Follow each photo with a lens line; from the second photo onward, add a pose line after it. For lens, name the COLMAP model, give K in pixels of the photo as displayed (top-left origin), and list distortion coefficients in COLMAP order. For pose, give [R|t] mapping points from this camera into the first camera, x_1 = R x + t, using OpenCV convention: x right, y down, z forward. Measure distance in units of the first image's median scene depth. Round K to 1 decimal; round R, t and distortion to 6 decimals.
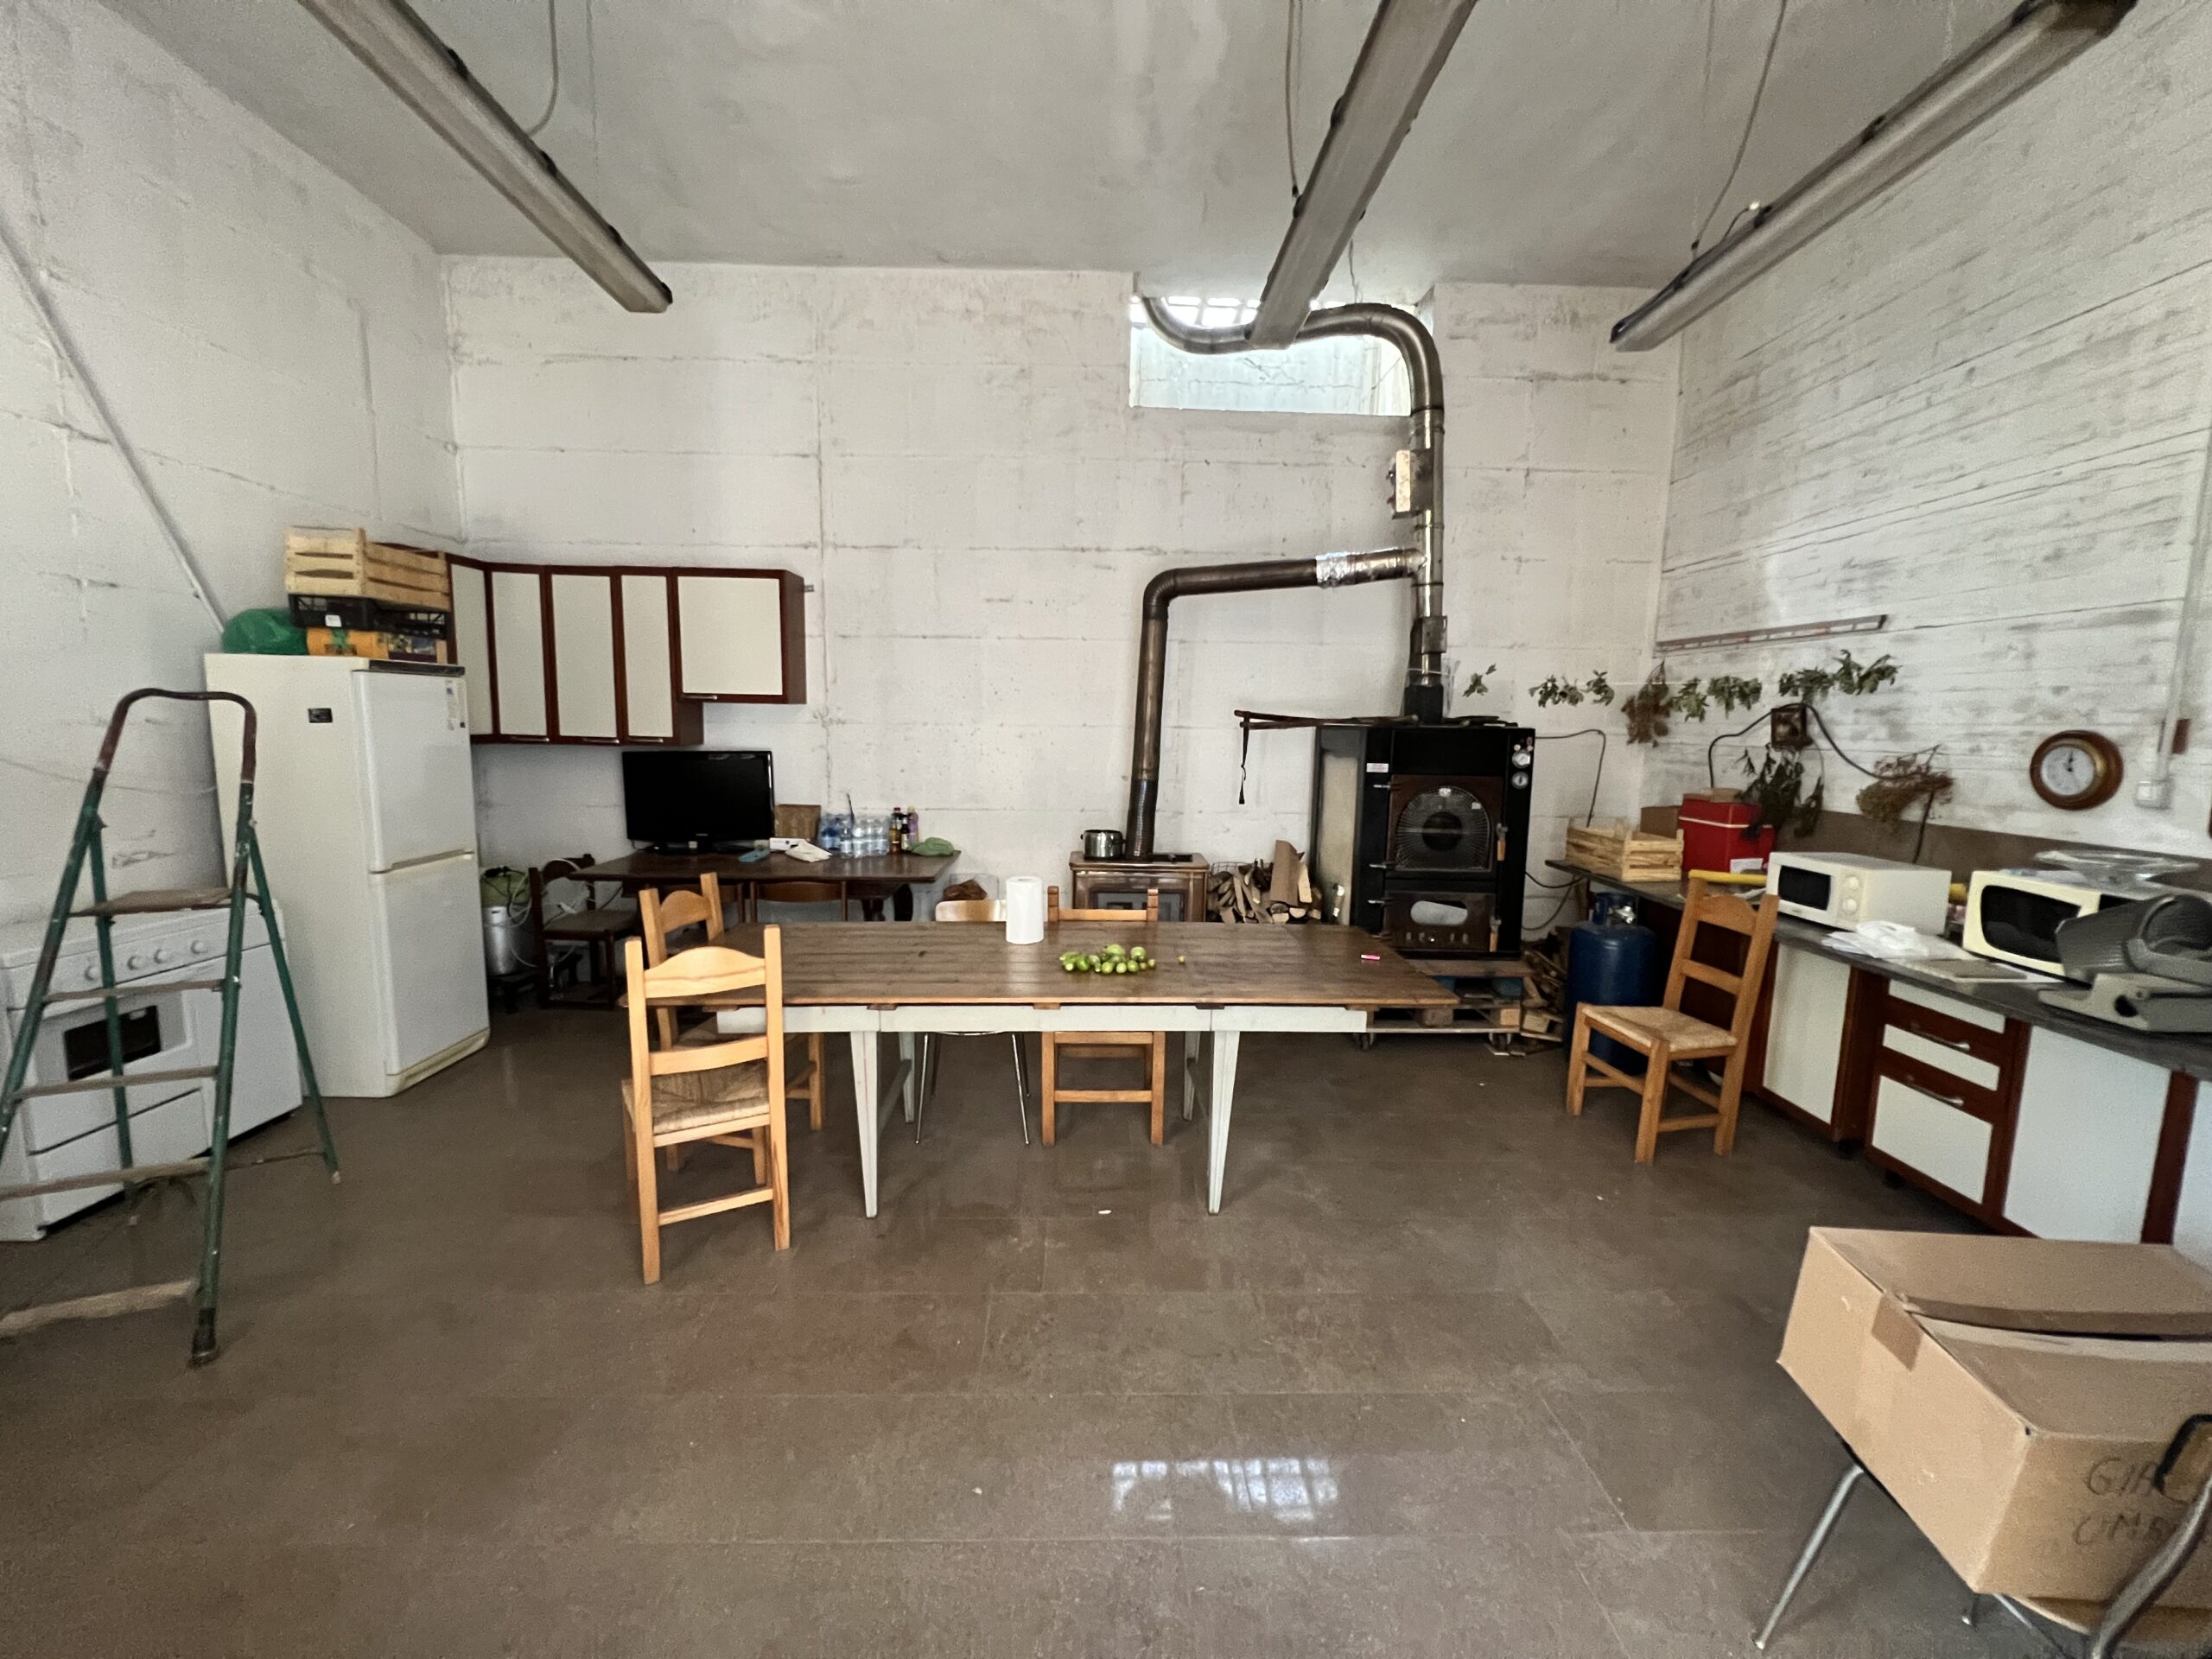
lens RADIAL K [[885.6, 0, 1103.5], [0, 885.6, 831.1], [0, 0, 1]] dist [-0.002709, -0.000140]
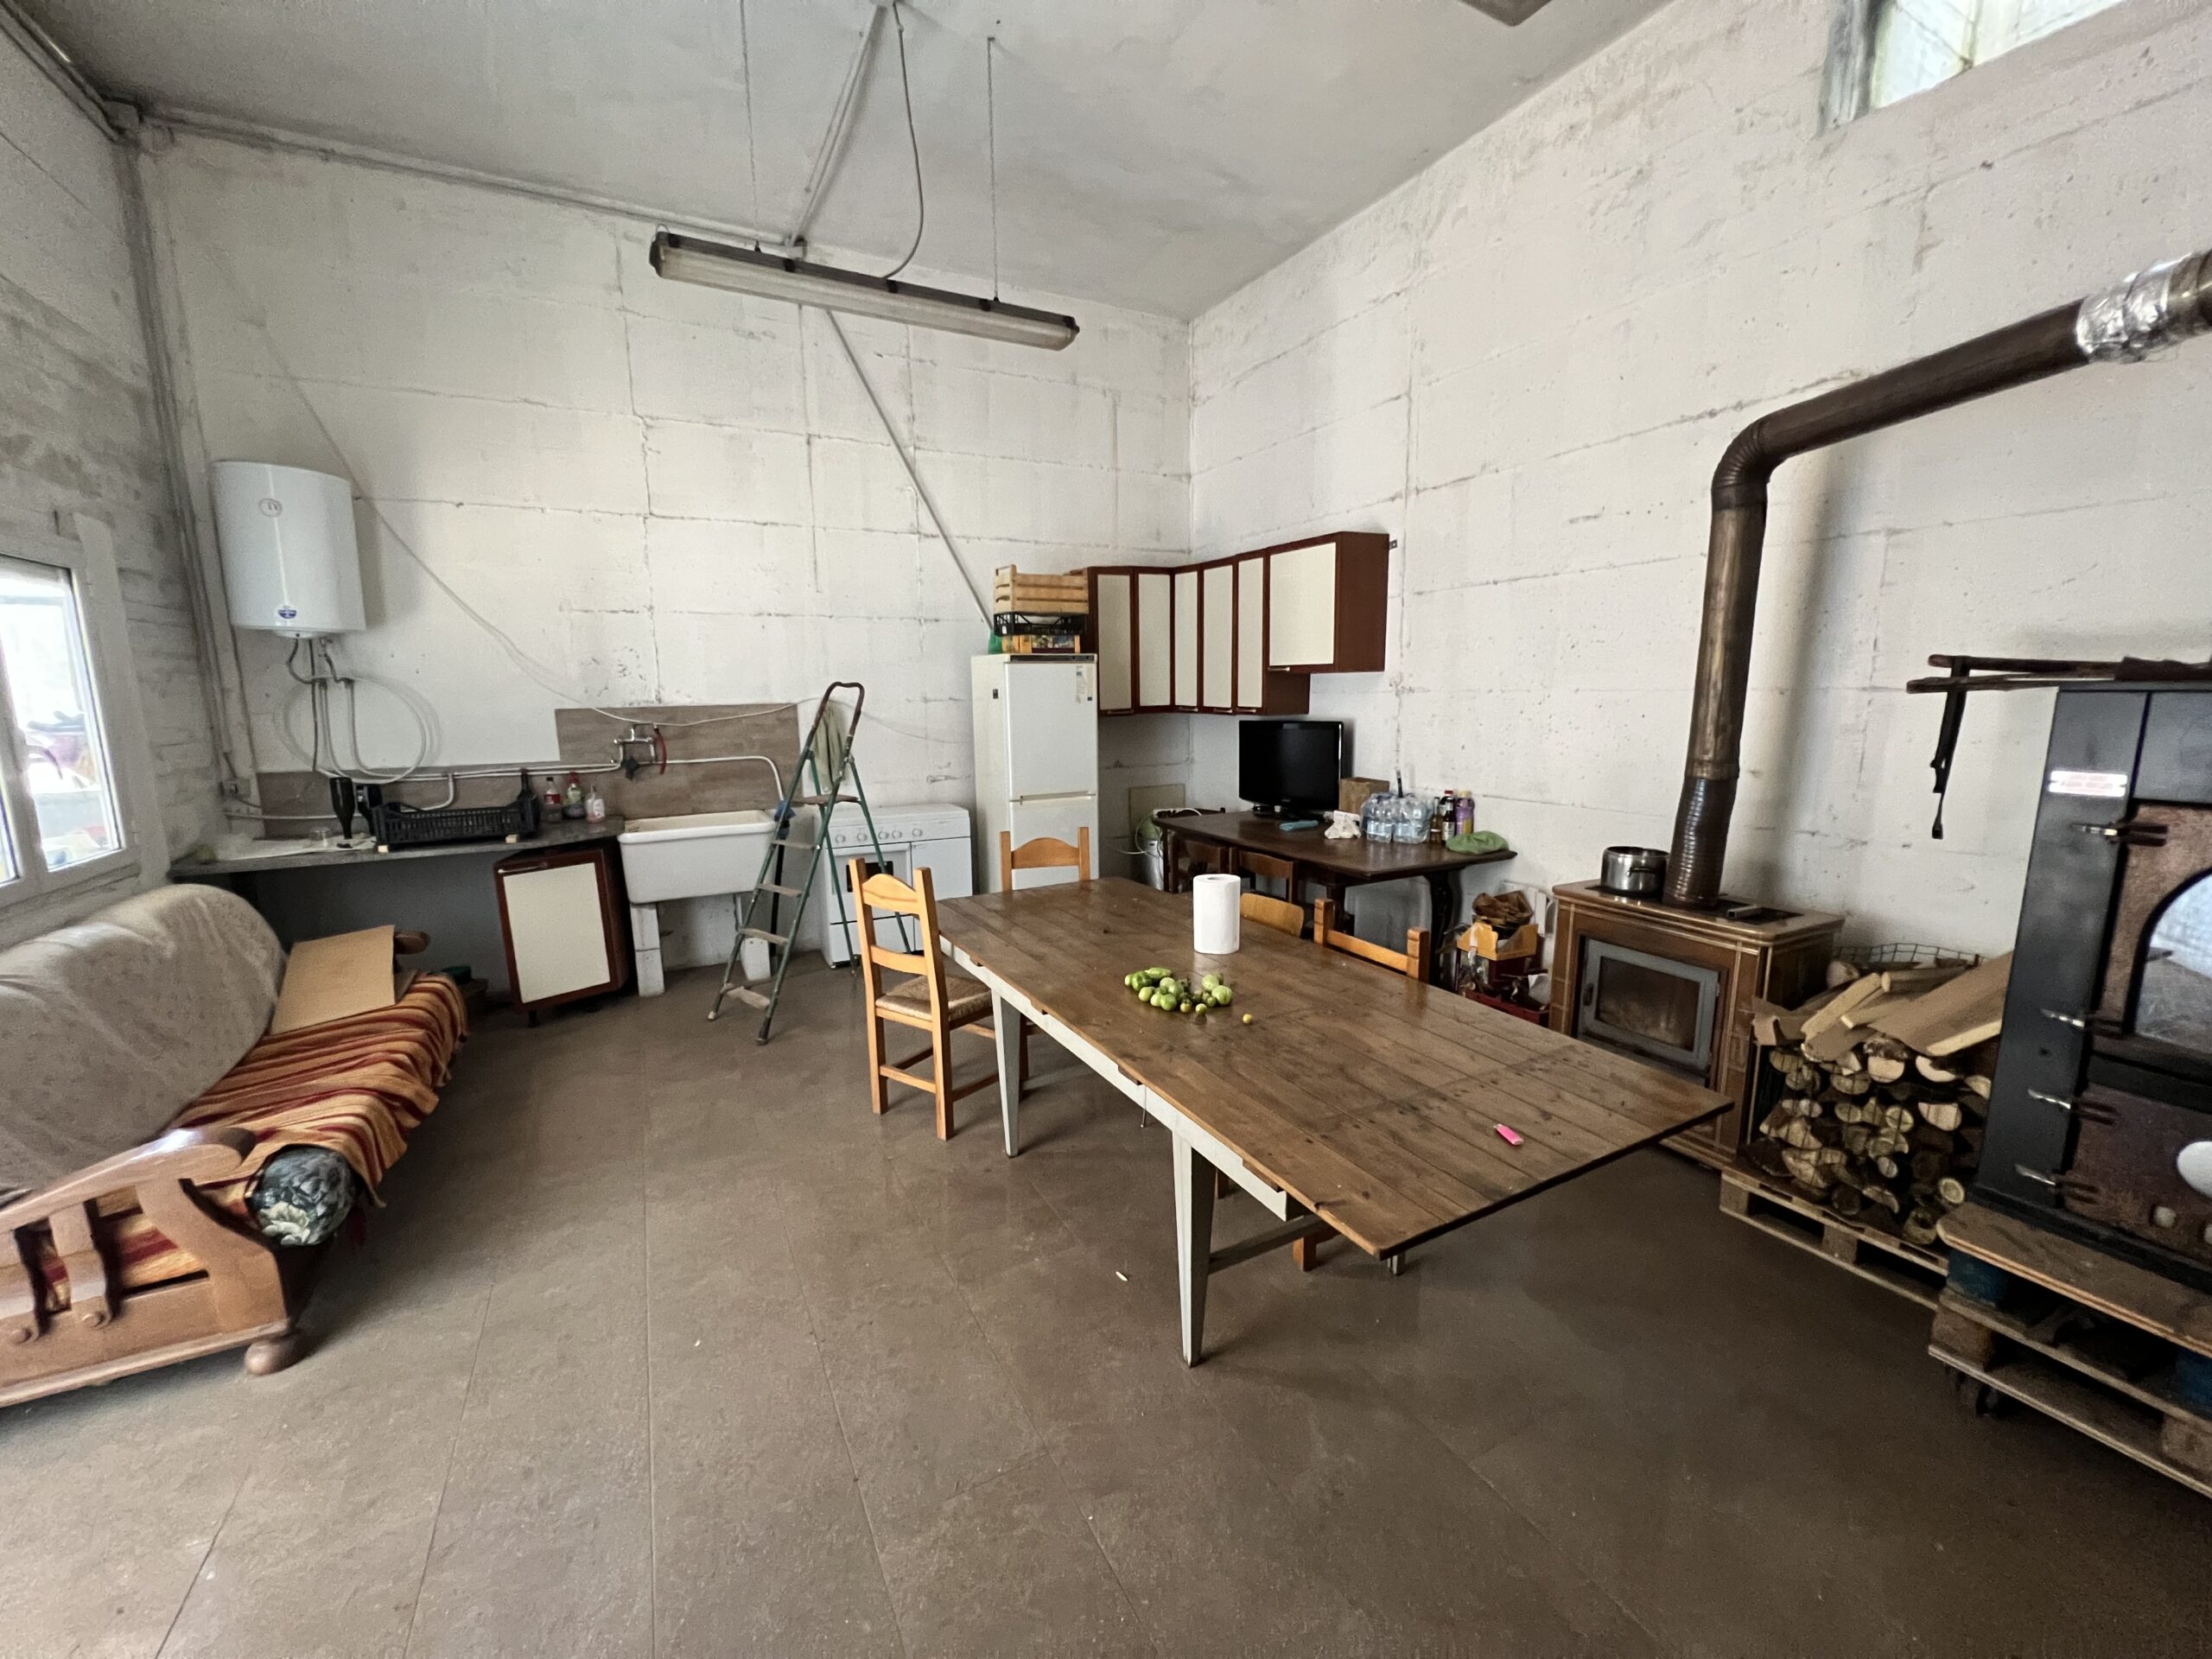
lens RADIAL K [[885.6, 0, 1103.5], [0, 885.6, 831.1], [0, 0, 1]] dist [-0.002709, -0.000140]
pose [[0.443332, 0.124020, -0.887736, 0.409497], [-0.091618, 0.991465, 0.092758, -0.039479], [0.891663, 0.040210, 0.450911, 0.350214]]
